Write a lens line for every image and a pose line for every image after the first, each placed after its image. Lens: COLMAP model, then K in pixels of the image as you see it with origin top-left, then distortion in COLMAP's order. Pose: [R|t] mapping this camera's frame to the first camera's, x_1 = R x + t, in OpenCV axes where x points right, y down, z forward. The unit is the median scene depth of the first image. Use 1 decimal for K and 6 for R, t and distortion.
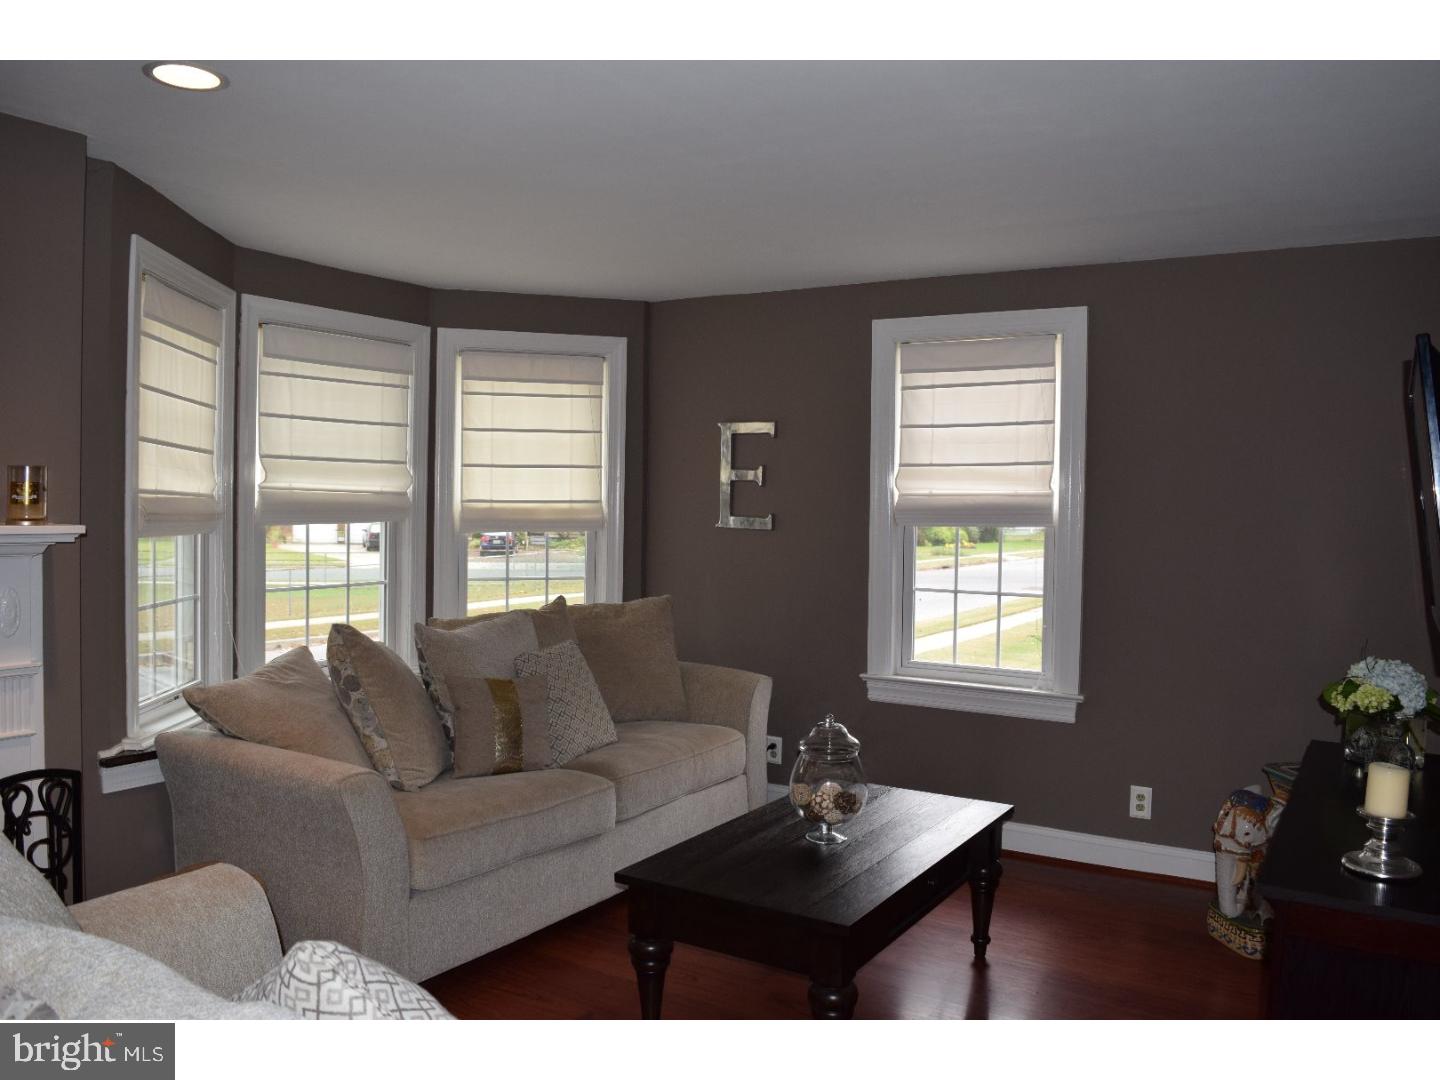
lens RADIAL K [[1141.5, 0, 719.3], [0, 1141.5, 525.1], [0, 0, 1]] dist [-0.151857, 0.083561]
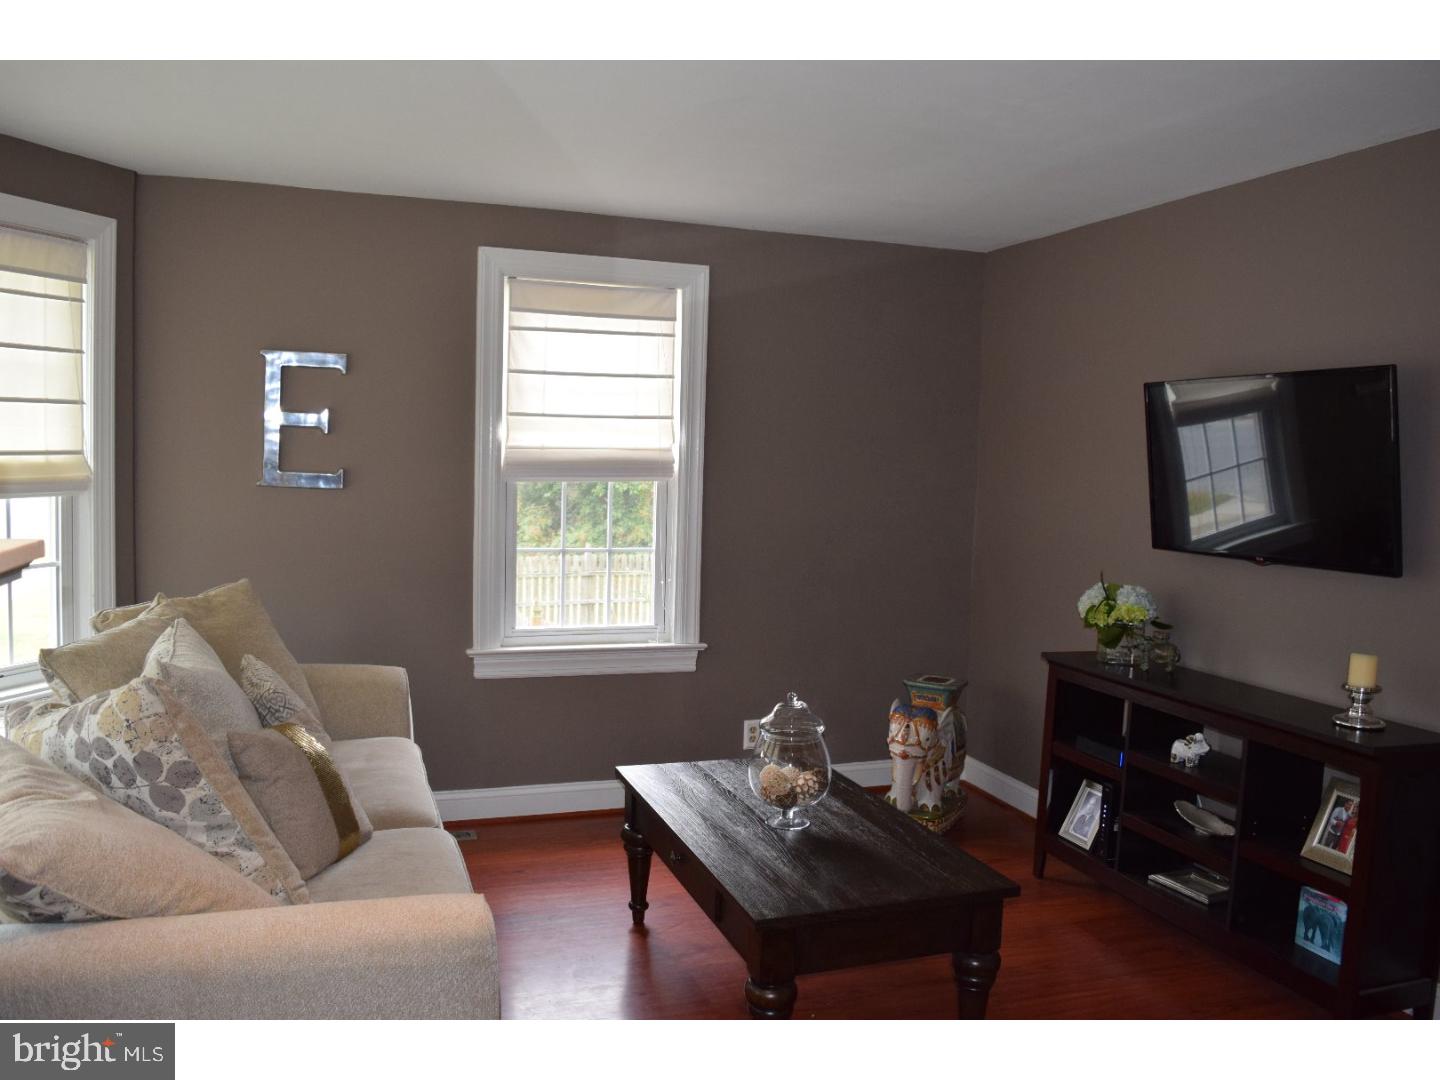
lens RADIAL K [[1154.9, 0, 721.3], [0, 1154.9, 517.5], [0, 0, 1]] dist [-0.083174, -0.004831]
pose [[0.608672, -0.042600, 0.792277, -0.499946], [0.000821, 0.998591, 0.053062, -0.020784], [-0.793421, -0.031647, 0.607850, 0.335732]]
